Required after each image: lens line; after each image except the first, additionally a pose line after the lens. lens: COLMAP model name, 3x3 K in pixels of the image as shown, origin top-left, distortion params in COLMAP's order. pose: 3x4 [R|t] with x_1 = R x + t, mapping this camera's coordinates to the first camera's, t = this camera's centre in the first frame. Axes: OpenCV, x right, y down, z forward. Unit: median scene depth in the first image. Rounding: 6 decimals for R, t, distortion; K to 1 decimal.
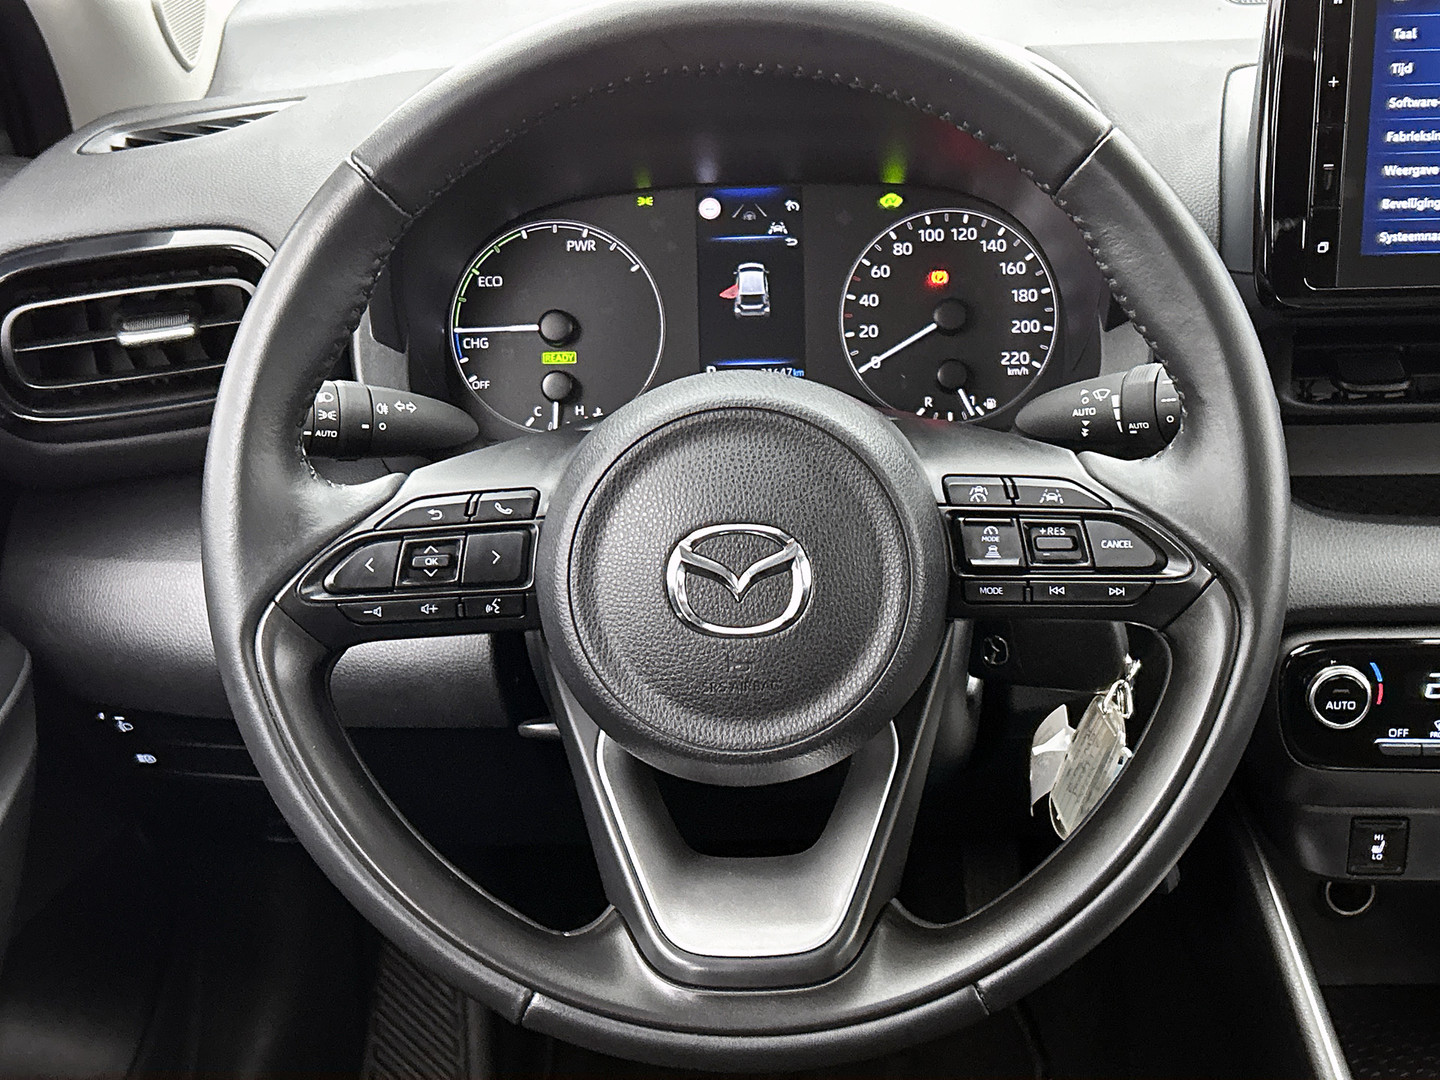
lens RADIAL K [[2024.9, 0, 704.4], [0, 2024.9, 487.2], [0, 0, 1]] dist [0.208699, 0.000000]
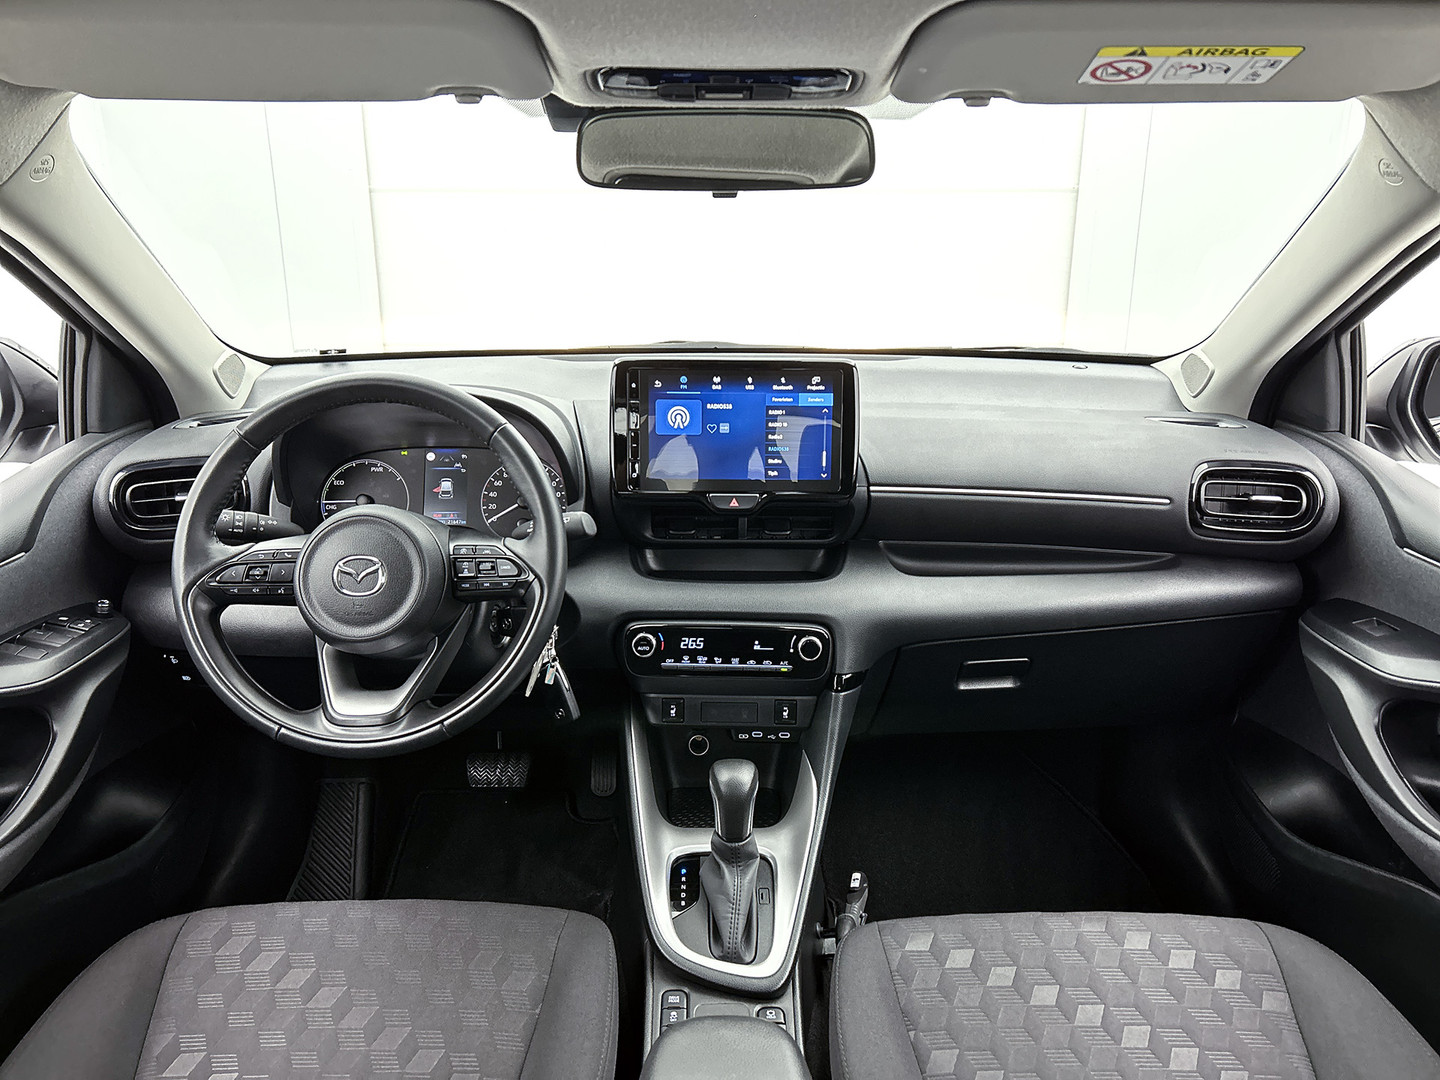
lens RADIAL K [[1087.2, 0, 727.8], [0, 1087.2, 537.9], [0, 0, 1]] dist [0.028420, -0.012640]
pose [[0.996142, 0.025364, 0.084007, 0.287763], [-0.017220, 0.995205, -0.096280, 0.095294], [-0.086047, 0.094461, 0.991803, -0.388685]]
